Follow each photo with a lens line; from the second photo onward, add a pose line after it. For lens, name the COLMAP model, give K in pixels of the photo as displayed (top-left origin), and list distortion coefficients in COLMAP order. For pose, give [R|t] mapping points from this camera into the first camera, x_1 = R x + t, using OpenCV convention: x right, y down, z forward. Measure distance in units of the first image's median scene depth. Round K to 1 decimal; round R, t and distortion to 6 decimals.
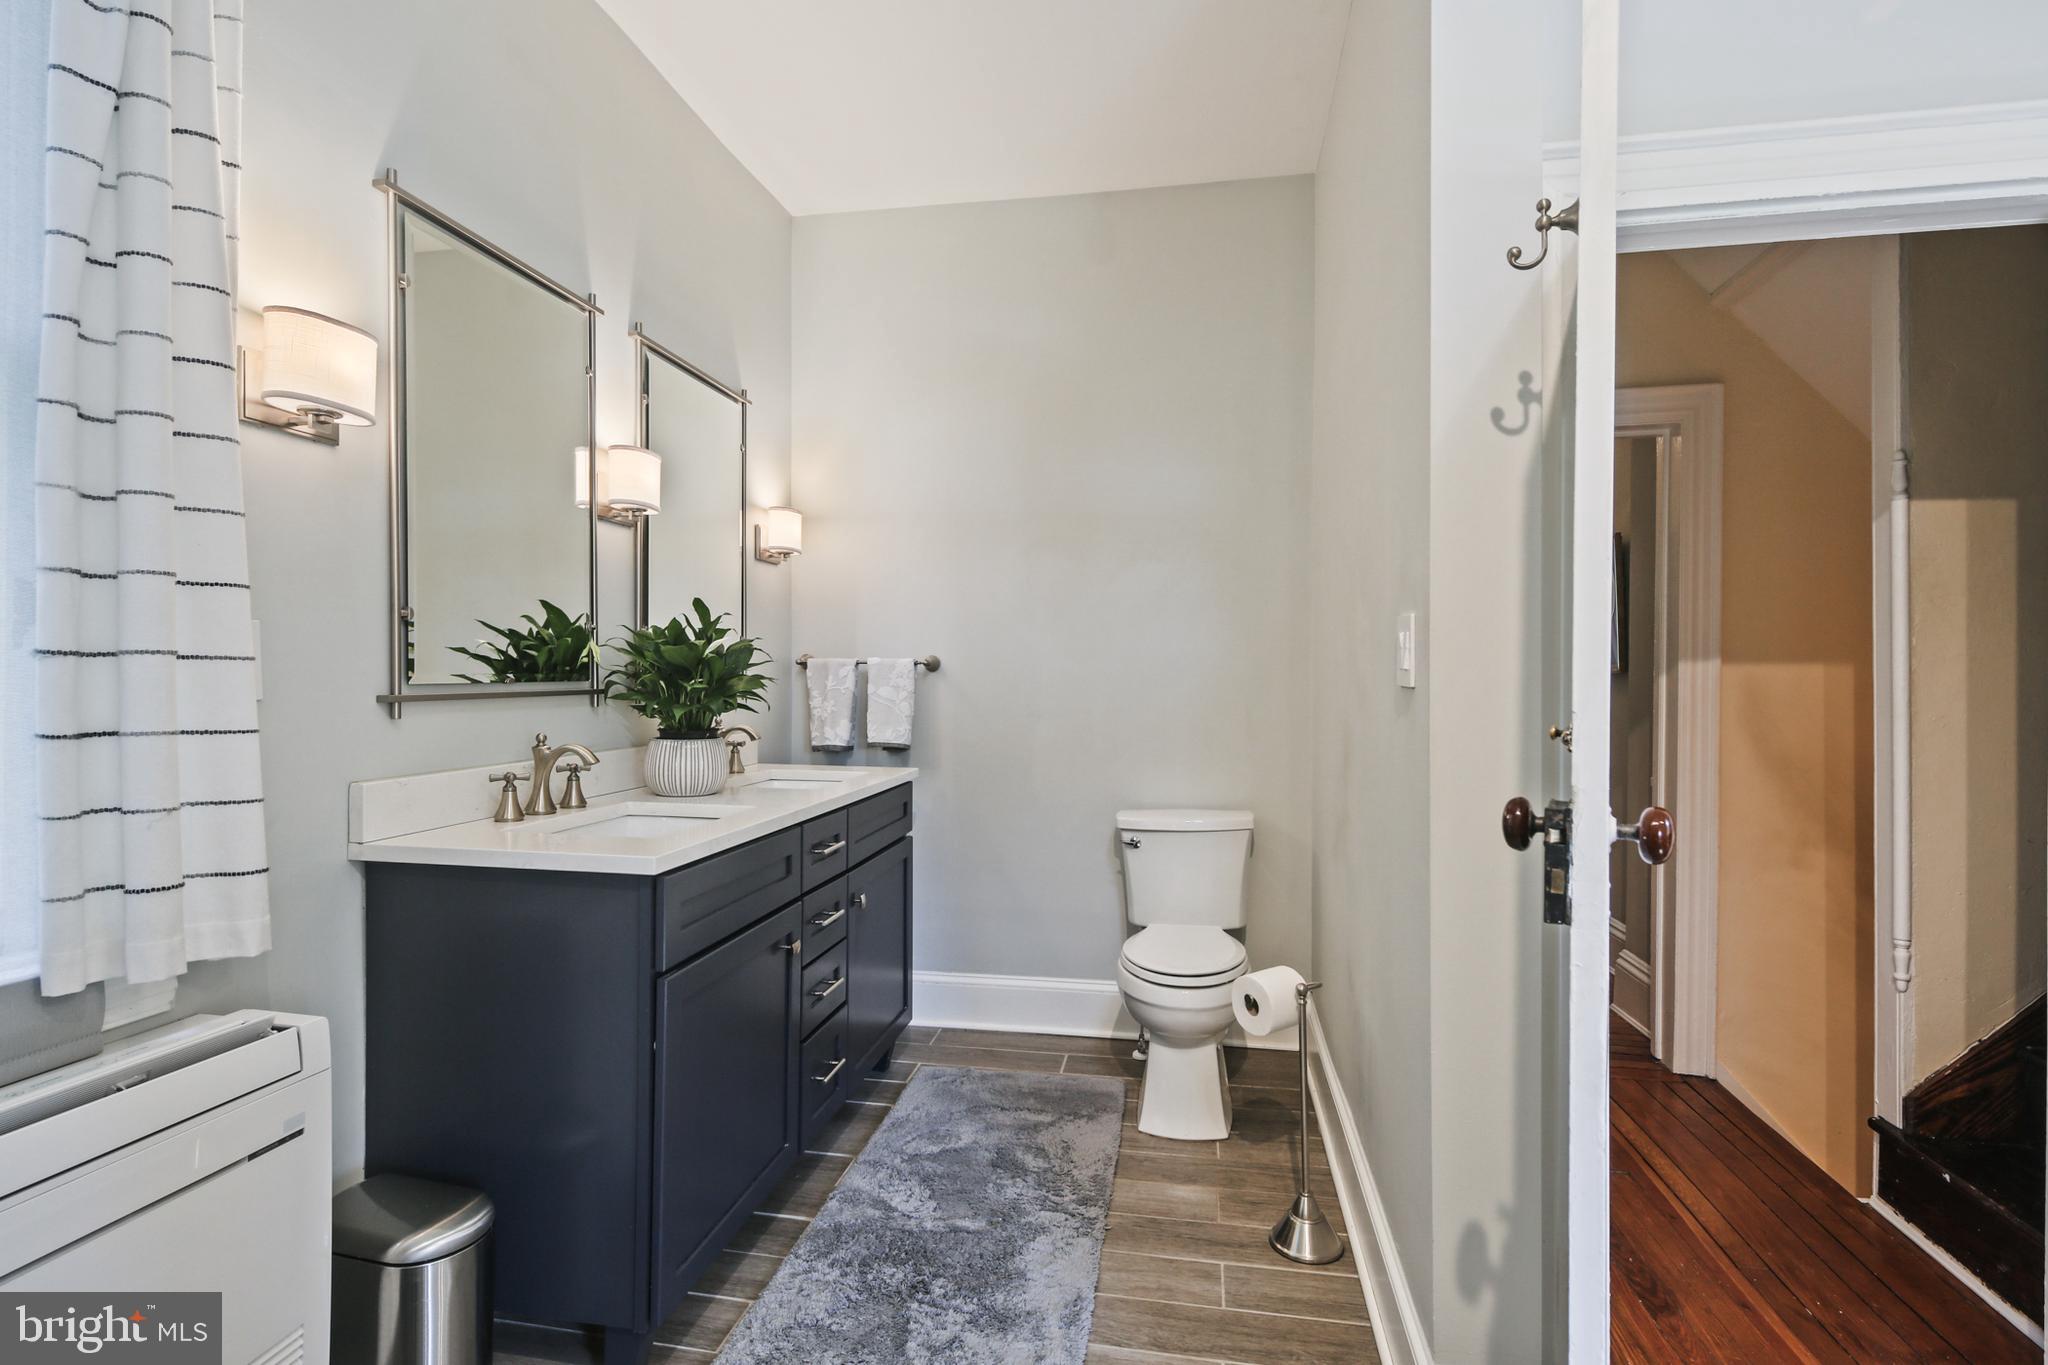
lens RADIAL K [[1007.2, 0, 1027.1], [0, 1007.2, 675.6], [0, 0, 1]] dist [0.002456, -0.000293]
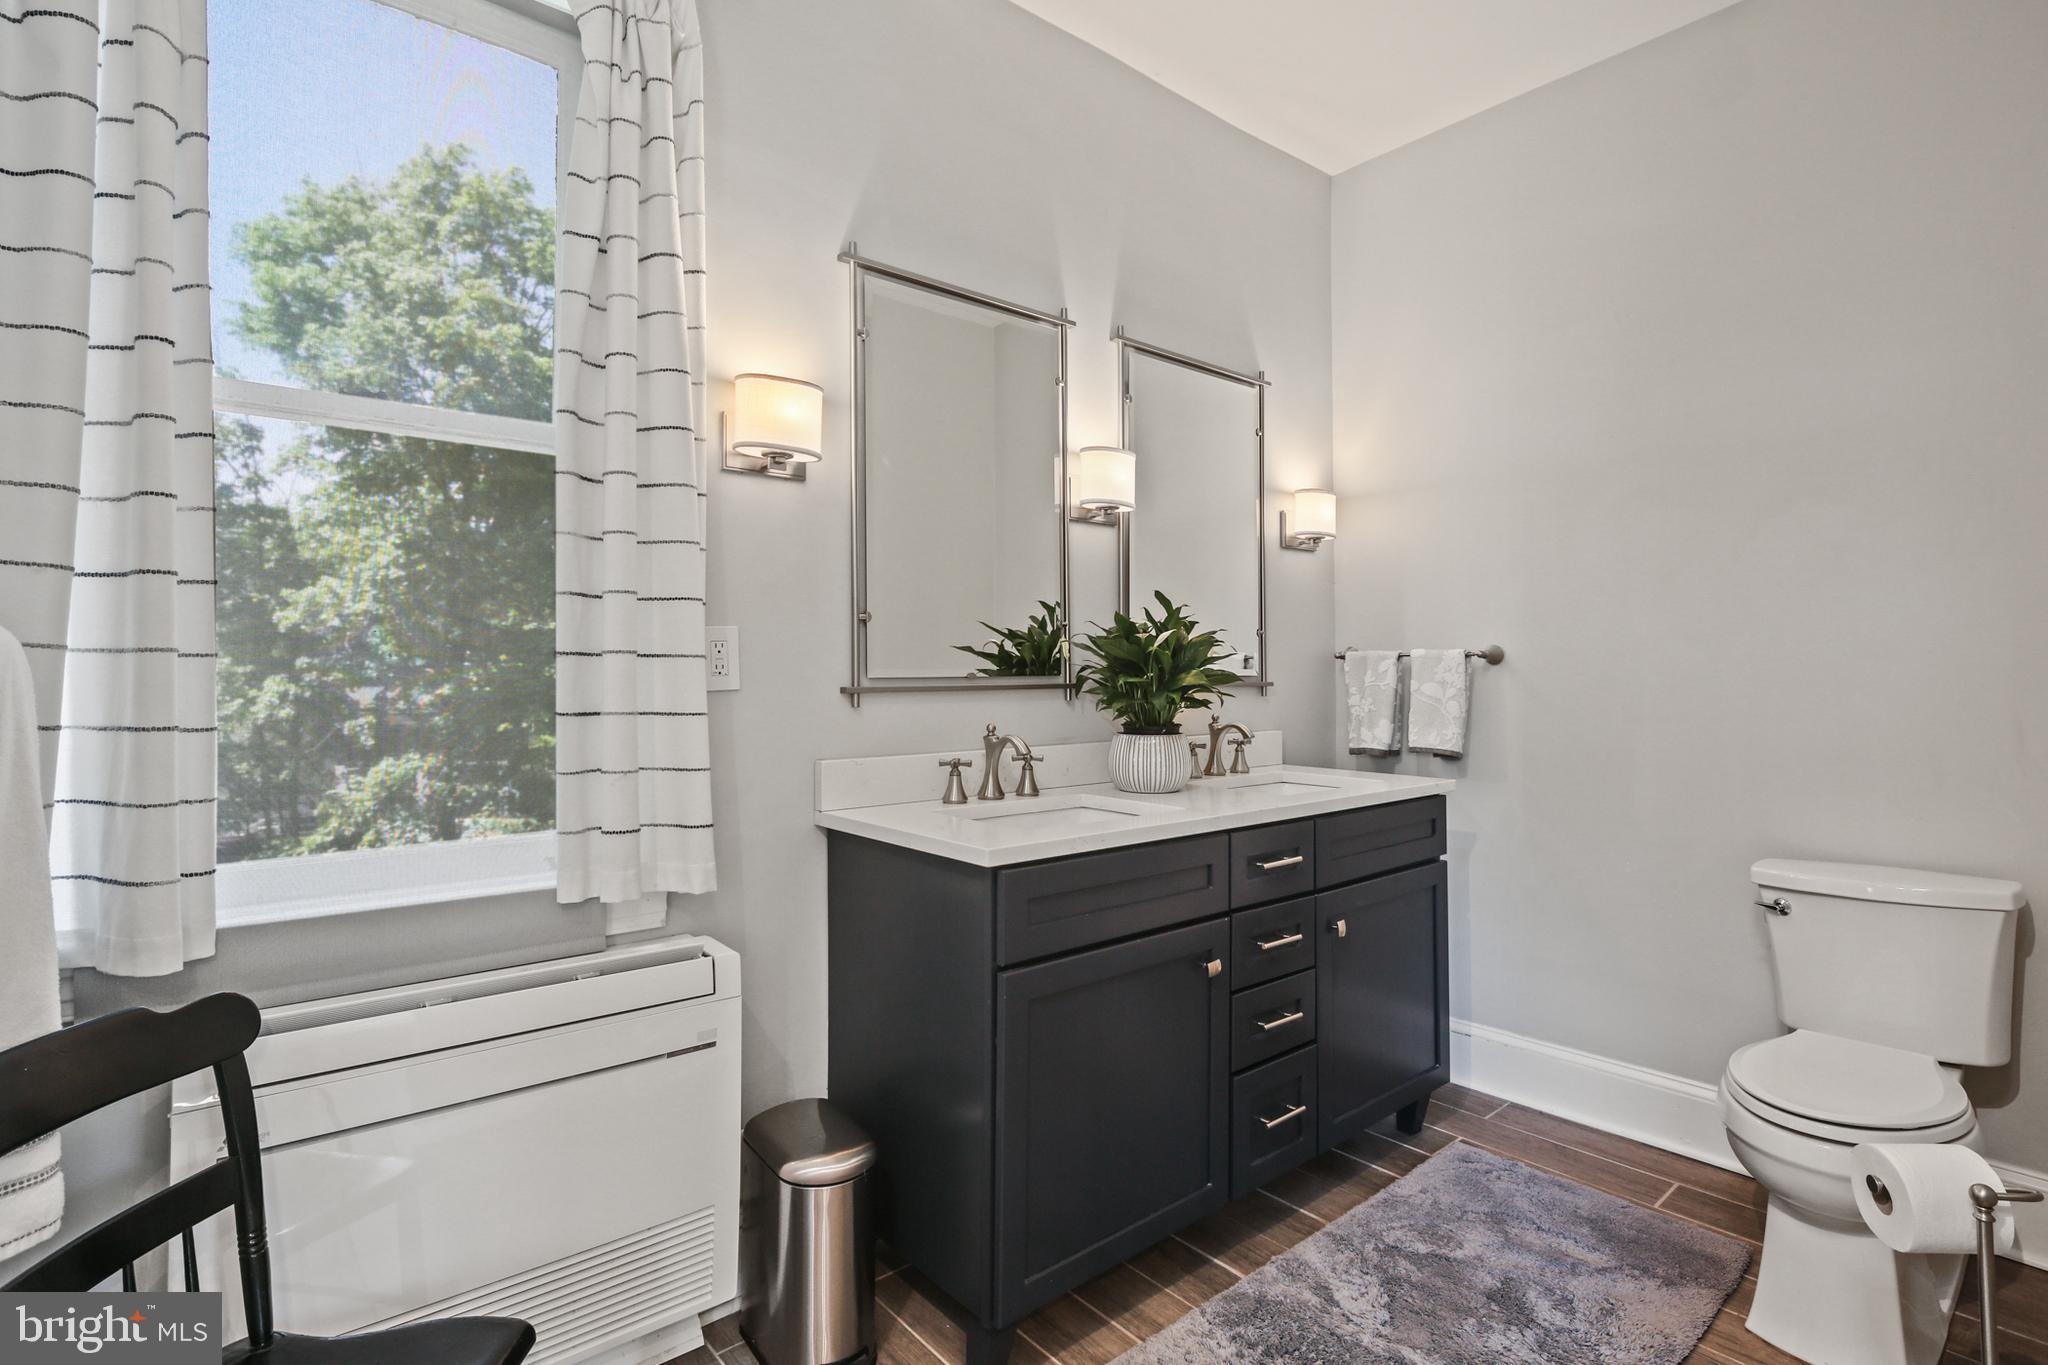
lens RADIAL K [[1003.7, 0, 1029.4], [0, 1003.7, 653.6], [0, 0, 1]] dist [0.000912, -0.000714]
pose [[0.768750, -0.018898, -0.639270, 0.201770], [0.004949, 0.999709, -0.023602, 0.006481], [0.639531, 0.014981, 0.768620, 0.172857]]
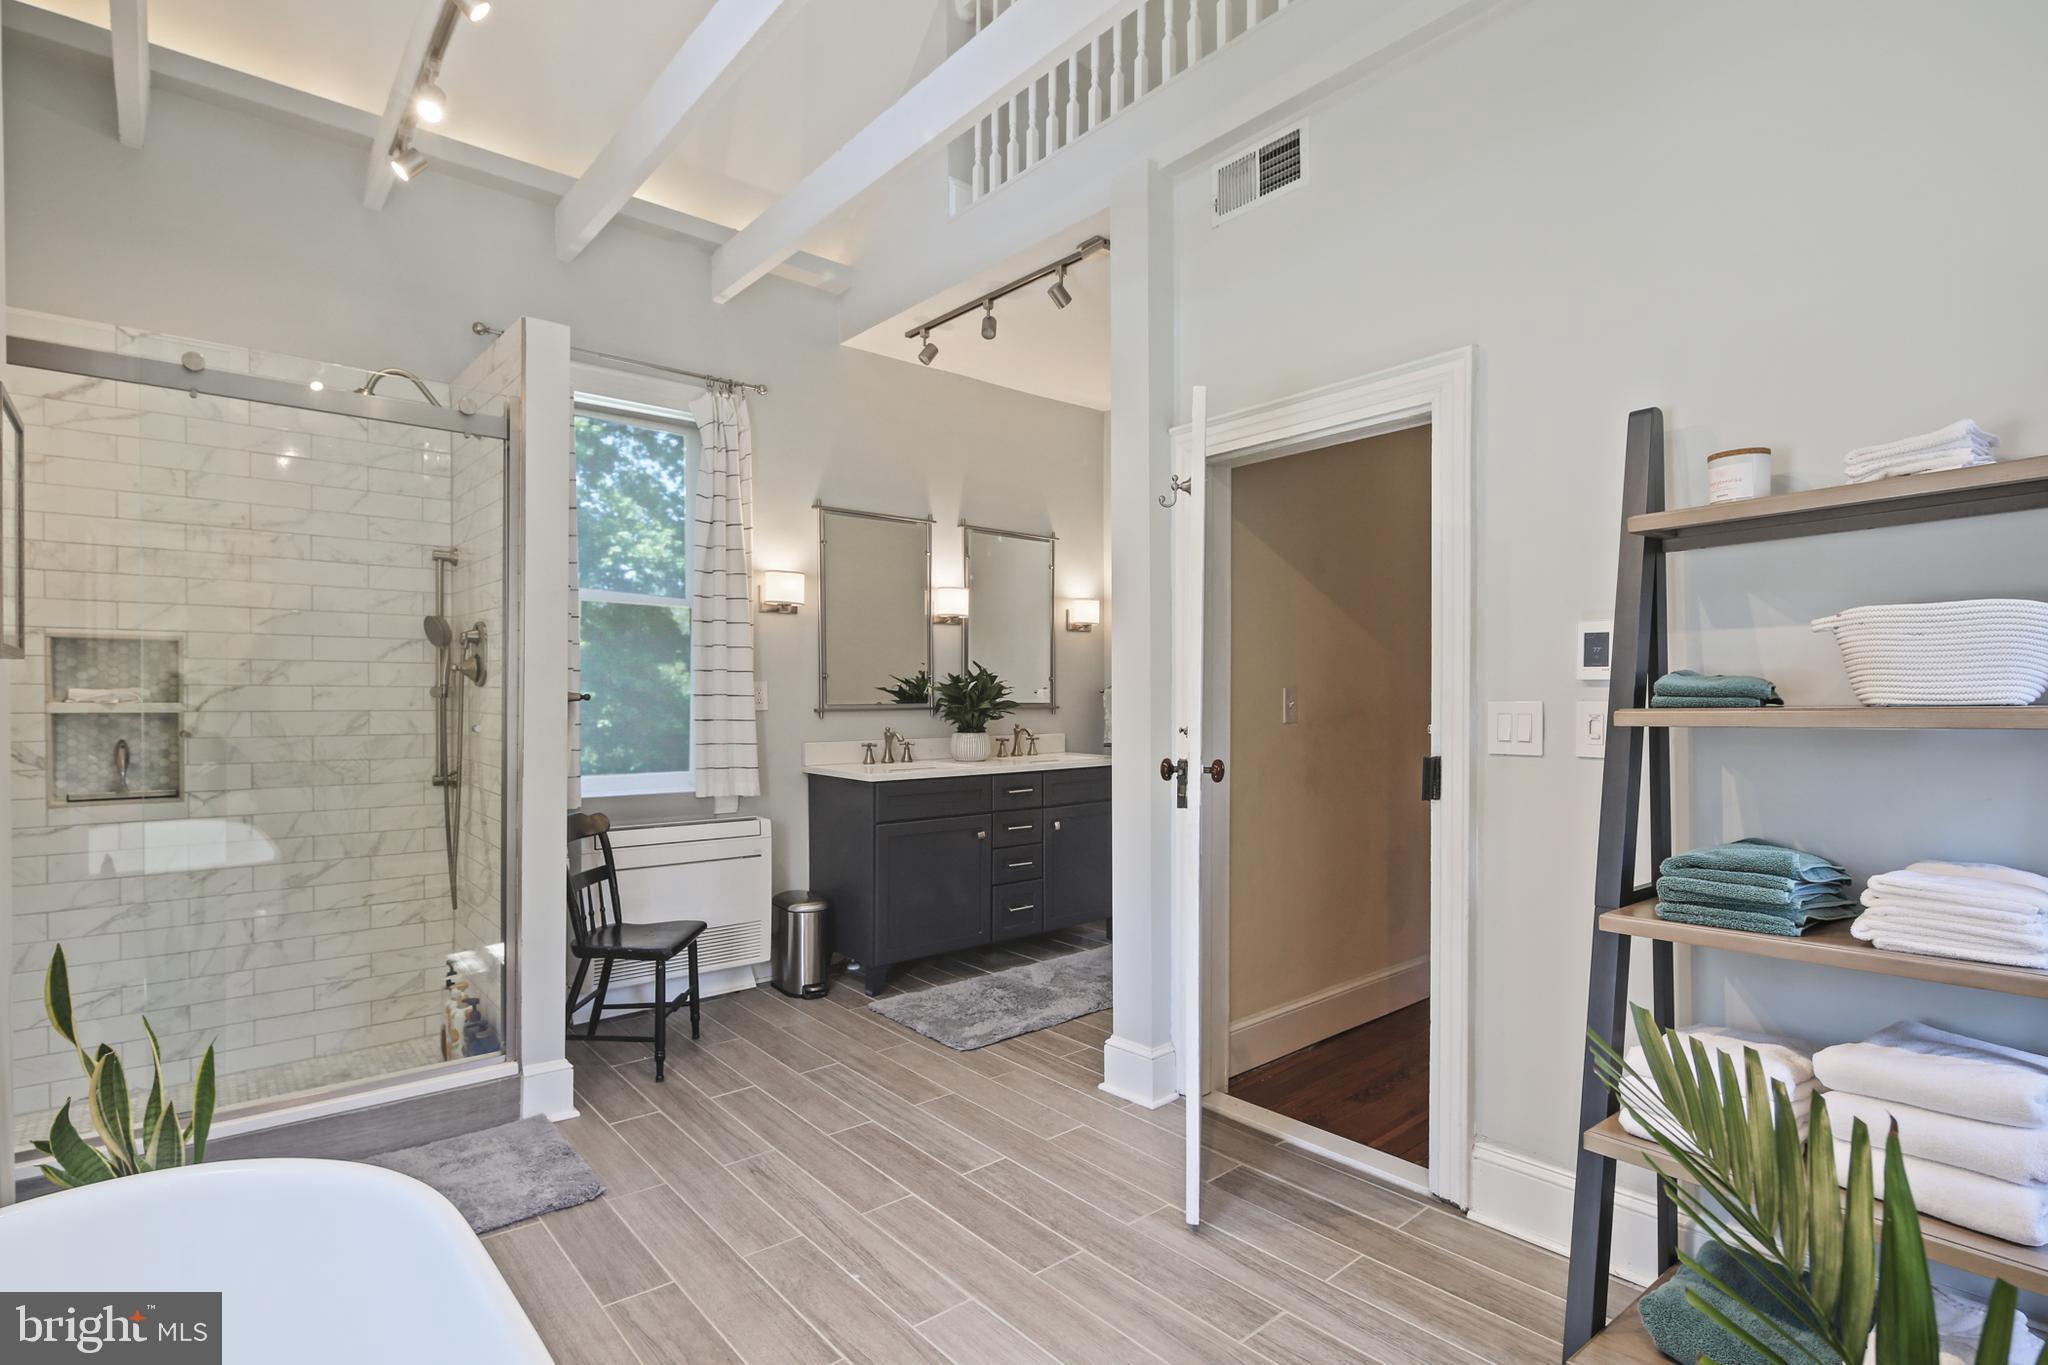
lens RADIAL K [[986.2, 0, 1030.7], [0, 986.2, 709.3], [0, 0, 1]] dist [0.001031, -0.000063]
pose [[0.773928, 0.007284, -0.633232, 0.983786], [0.002367, 0.999894, 0.014395, -0.010656], [0.633269, -0.012640, 0.773828, -0.421159]]
